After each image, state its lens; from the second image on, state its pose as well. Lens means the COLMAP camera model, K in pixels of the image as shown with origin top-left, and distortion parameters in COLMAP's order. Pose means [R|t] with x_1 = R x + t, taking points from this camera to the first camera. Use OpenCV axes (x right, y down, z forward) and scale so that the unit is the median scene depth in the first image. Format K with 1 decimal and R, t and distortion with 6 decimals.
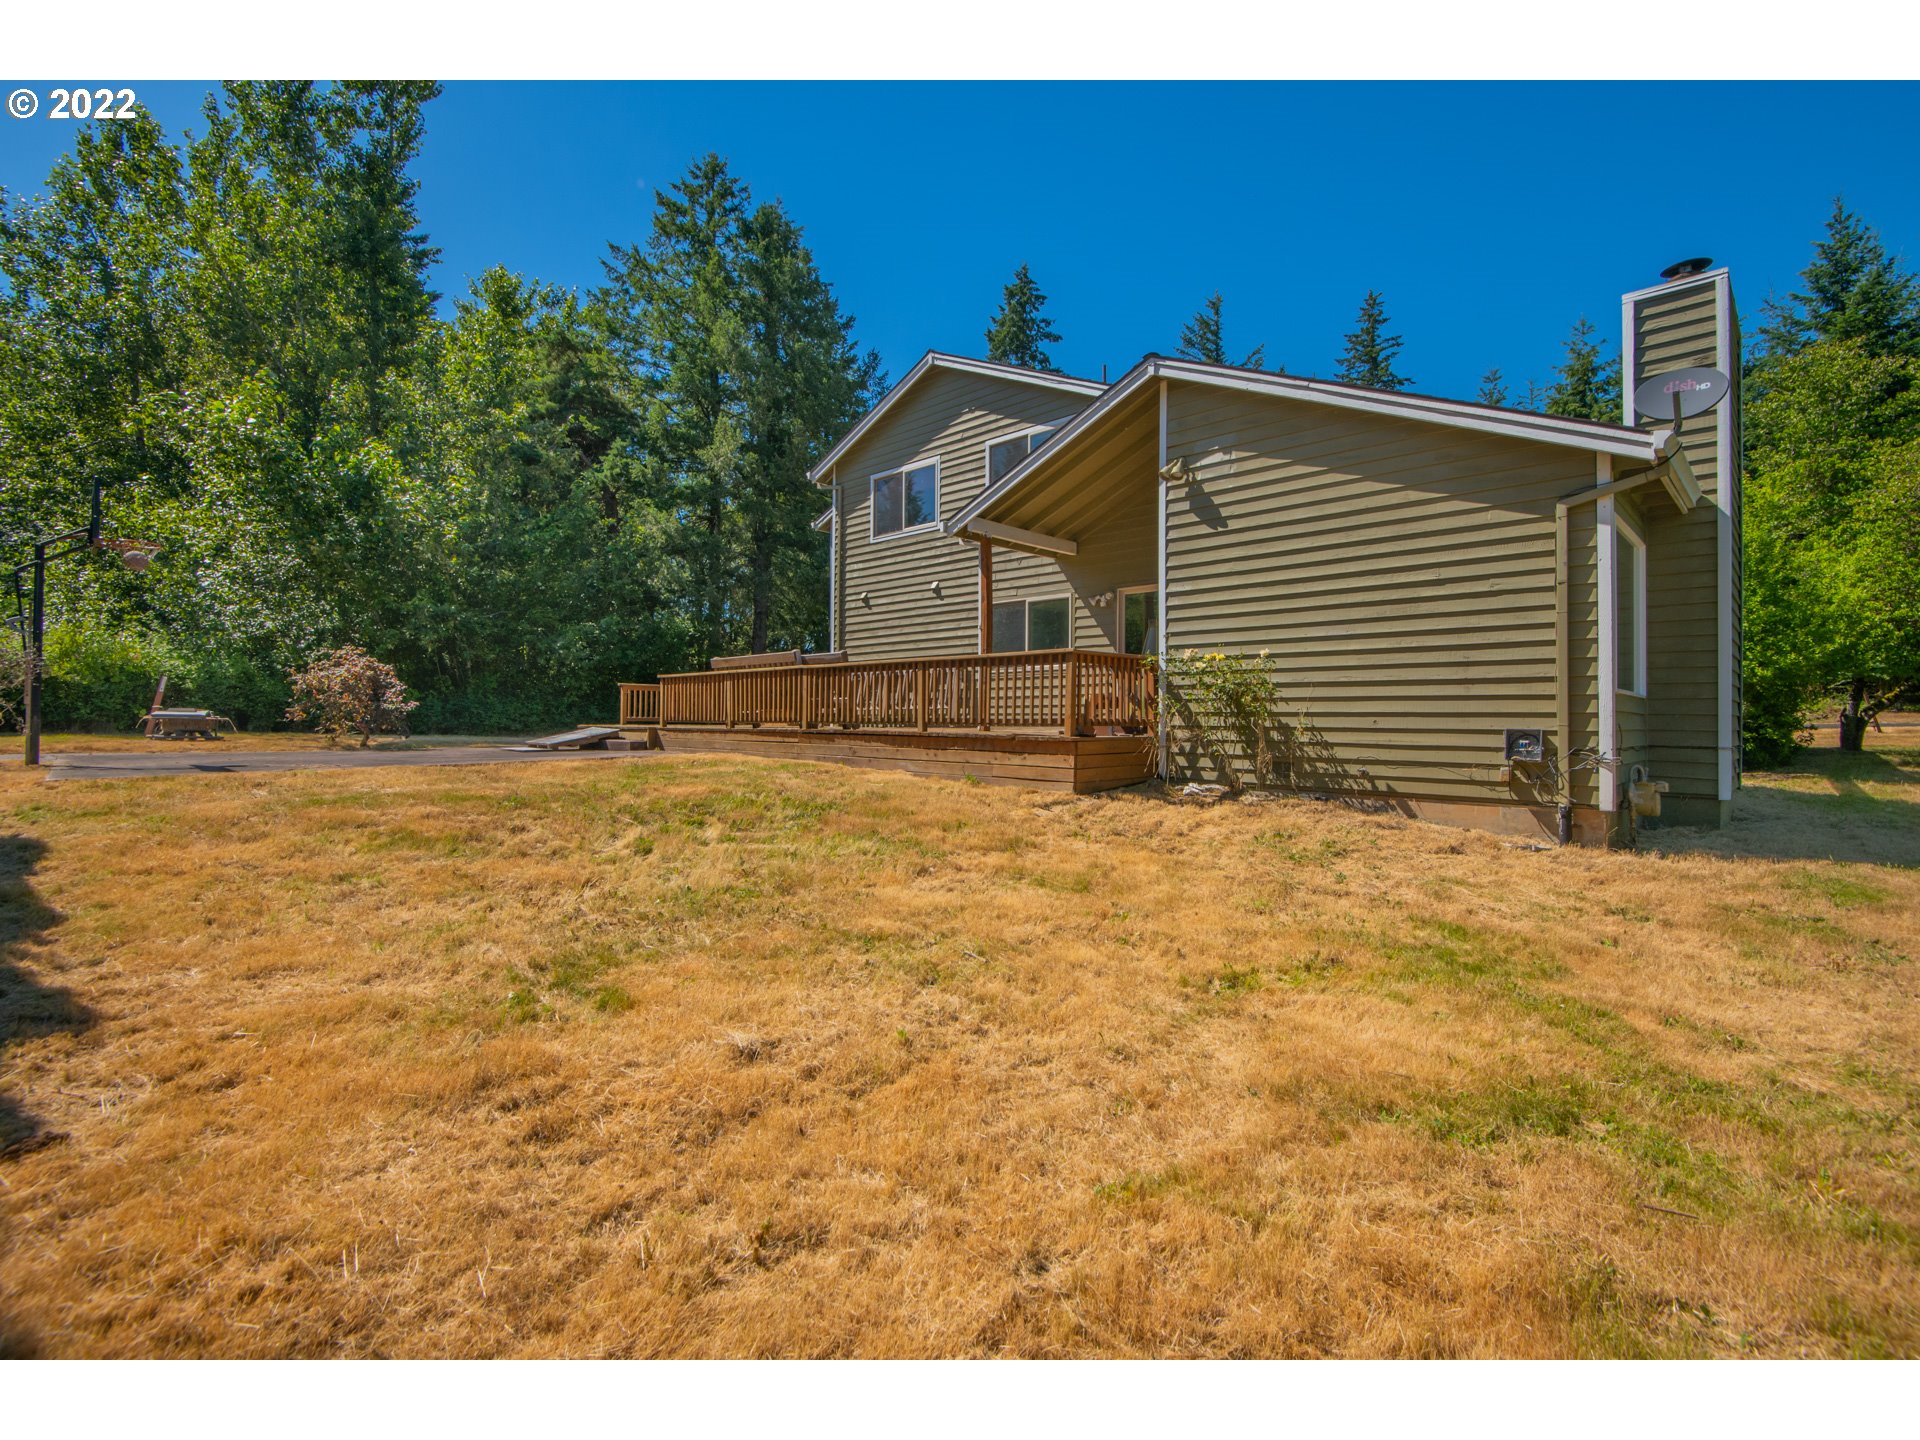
lens RADIAL K [[873.4, 0, 955.9], [0, 873.4, 717.1], [0, 0, 1]] dist [0.017784, -0.003398]
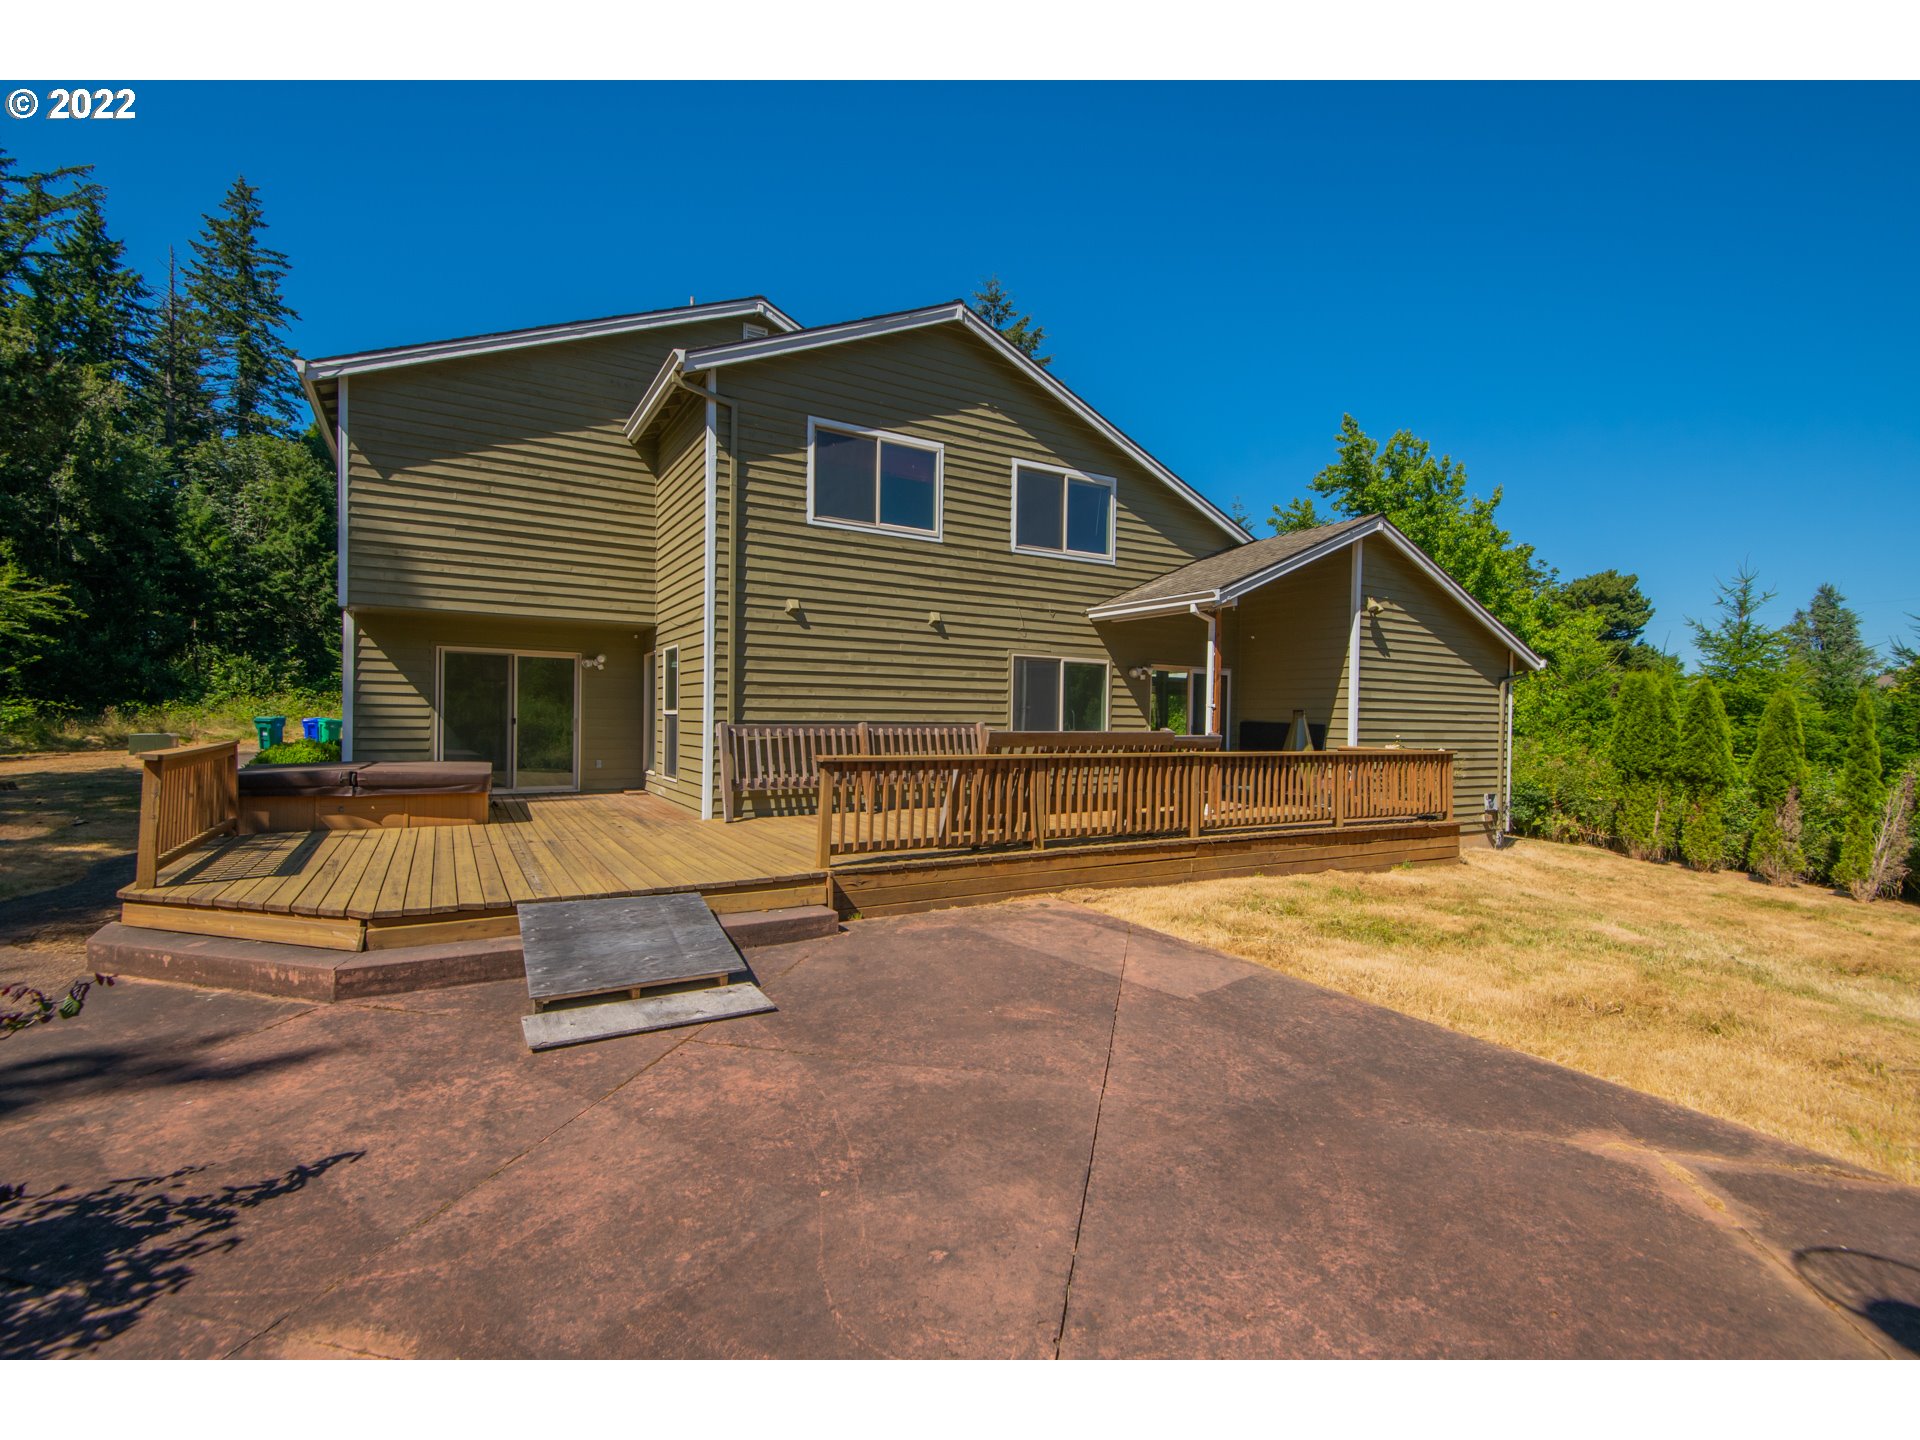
lens RADIAL K [[873.4, 0, 964.0], [0, 873.4, 723.3], [0, 0, 1]] dist [0.017784, -0.003398]
pose [[0.250424, -0.007784, 0.968105, -0.747904], [-0.018225, 0.999753, 0.012753, -0.071535], [-0.967965, -0.020838, 0.250220, 0.802444]]
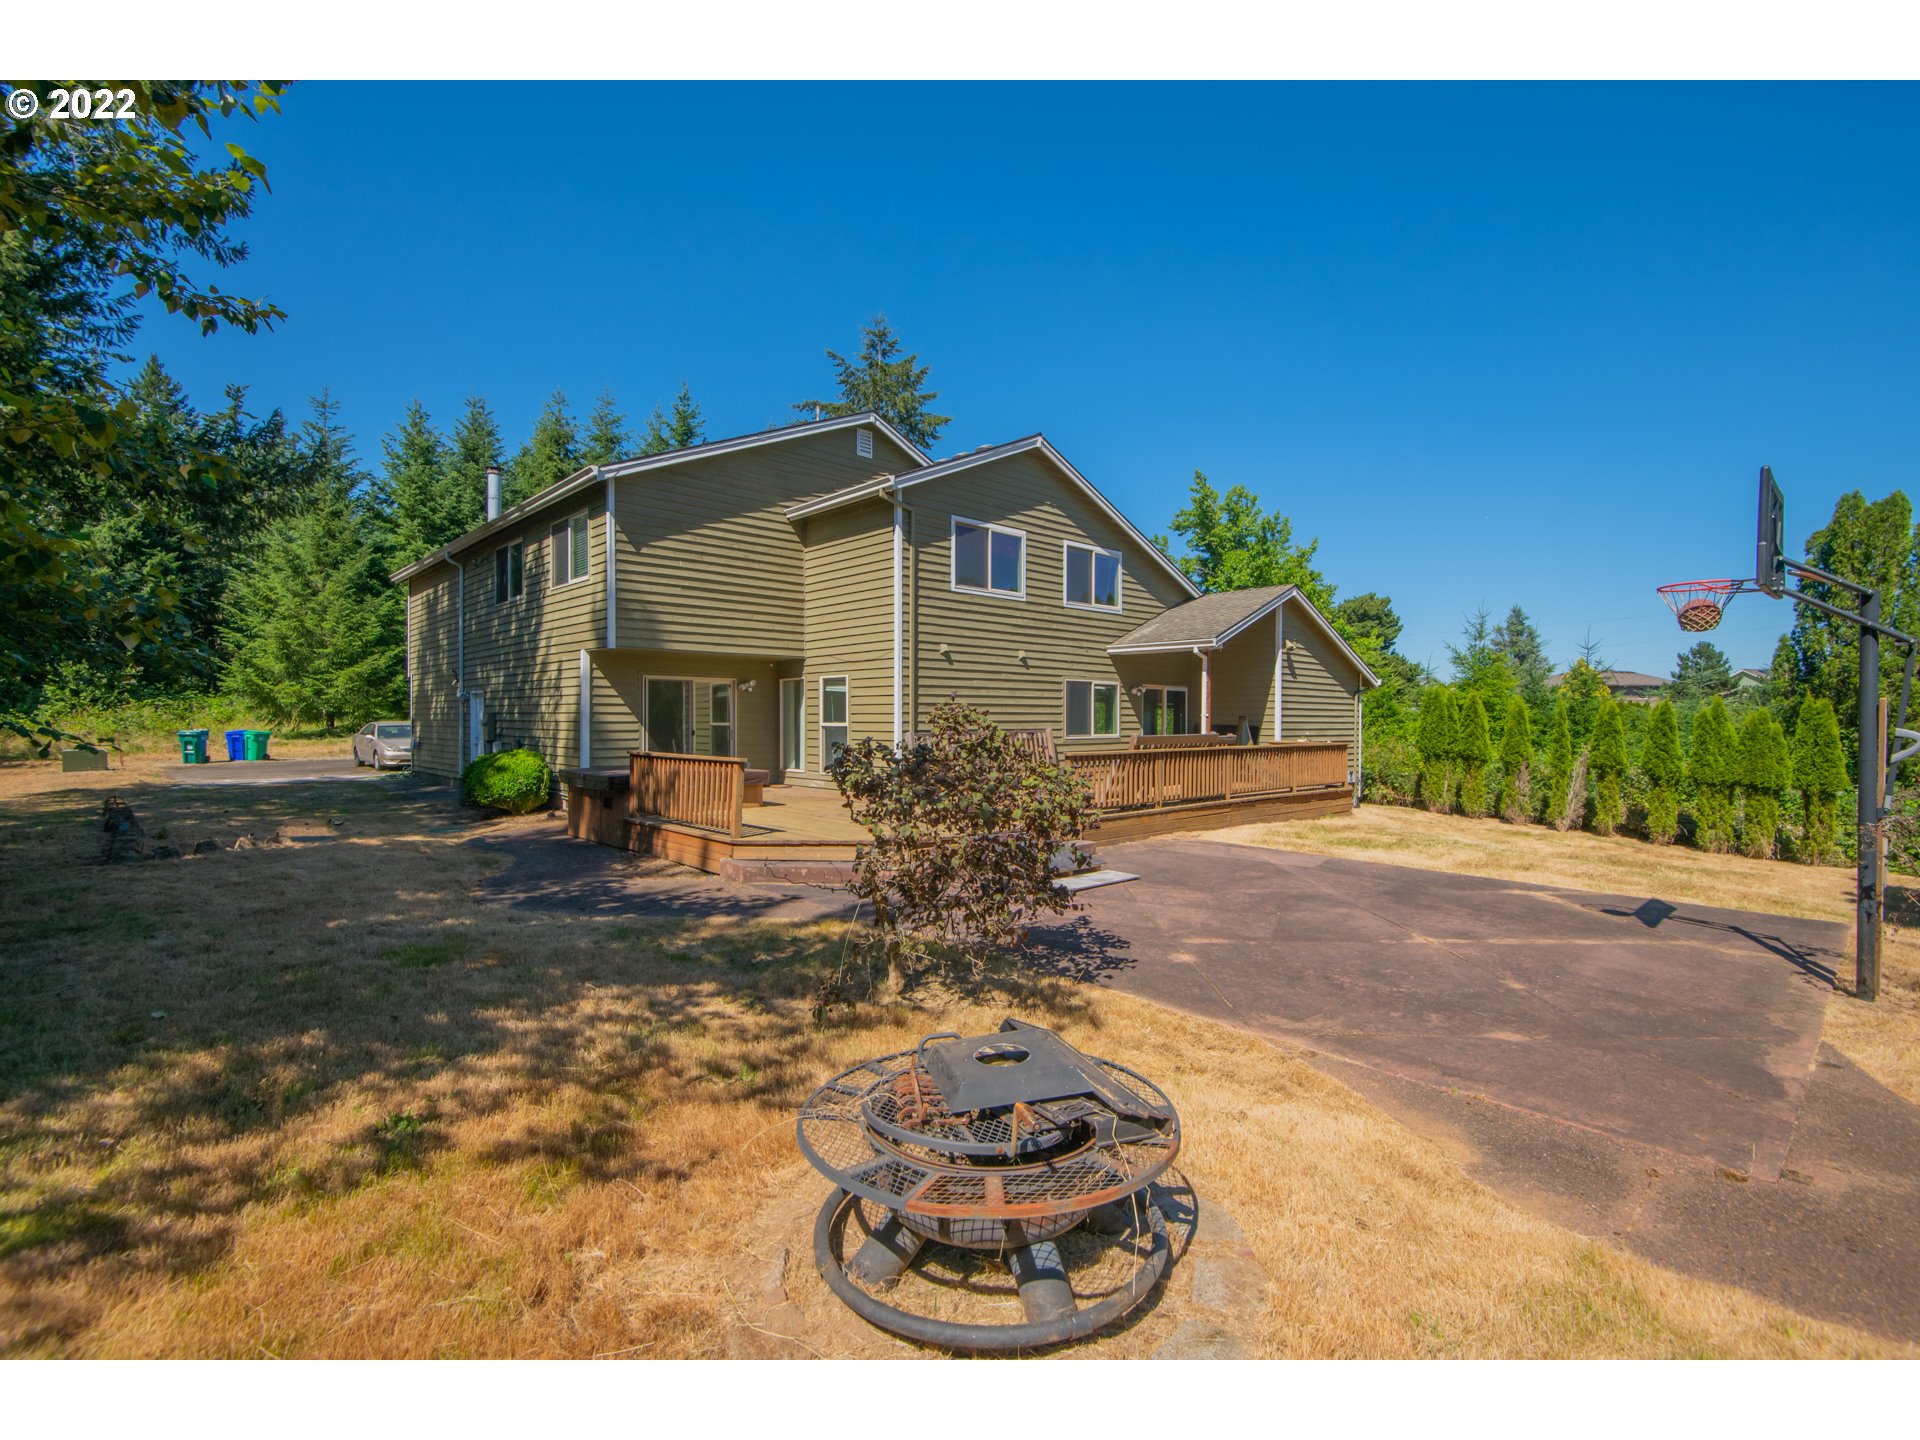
lens RADIAL K [[873.4, 0, 973.1], [0, 873.4, 723.1], [0, 0, 1]] dist [0.017784, -0.003398]
pose [[0.029935, -0.010193, 0.999500, -1.088321], [-0.006682, 0.999924, 0.010397, -0.080247], [-0.999530, -0.006990, 0.029865, 1.044265]]
